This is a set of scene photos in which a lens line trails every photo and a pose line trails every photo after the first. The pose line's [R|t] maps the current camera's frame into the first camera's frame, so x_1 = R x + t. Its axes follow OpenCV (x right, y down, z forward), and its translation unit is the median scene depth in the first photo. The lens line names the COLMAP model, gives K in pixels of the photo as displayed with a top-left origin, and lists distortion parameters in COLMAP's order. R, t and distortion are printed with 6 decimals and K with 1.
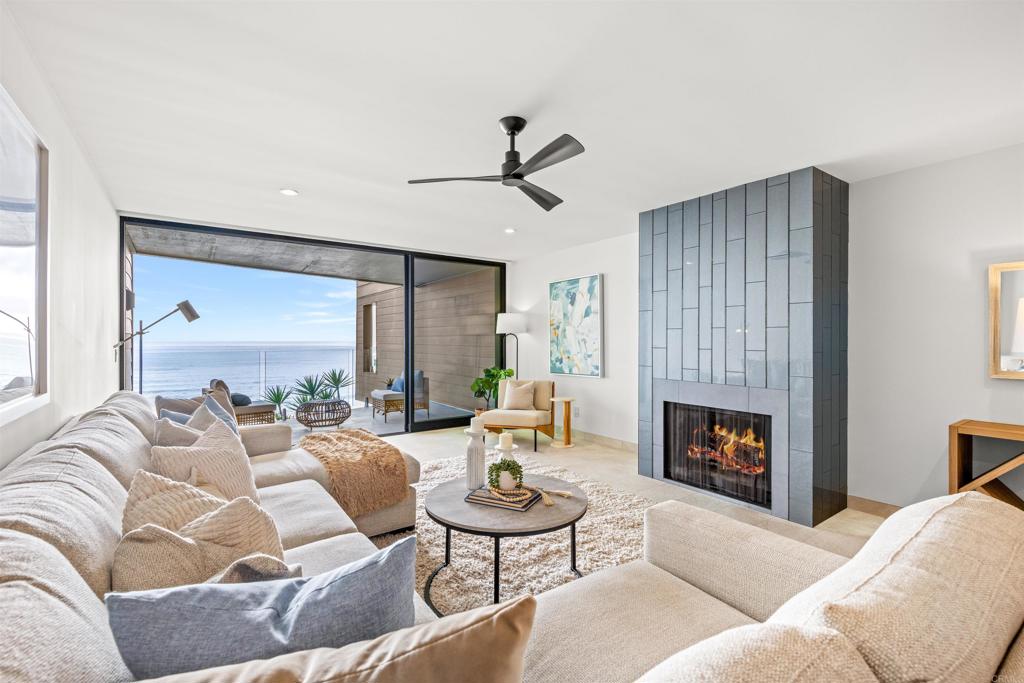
lens RADIAL K [[459.0, 0, 504.8], [0, 459.0, 337.6], [0, 0, 1]] dist [0.012024, -0.001872]
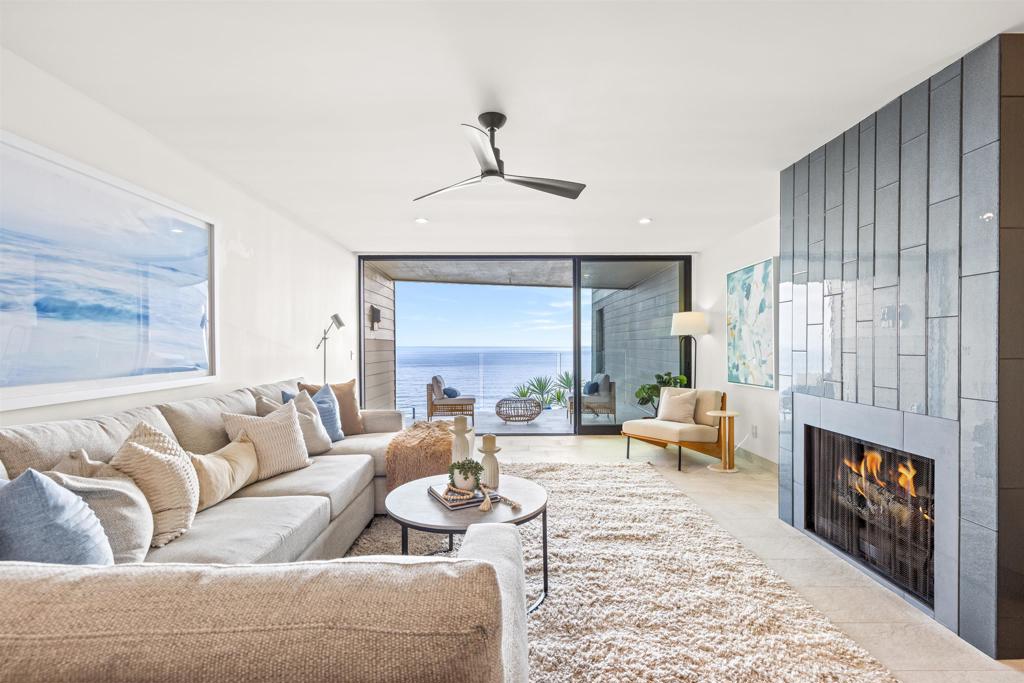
lens RADIAL K [[459.0, 0, 507.3], [0, 459.0, 347.5], [0, 0, 1]] dist [0.012024, -0.001872]
pose [[0.819351, -0.000141, -0.573293, 0.272553], [0.006028, 0.999947, 0.008369, 0.005356], [0.573261, -0.010313, 0.819308, 0.093749]]
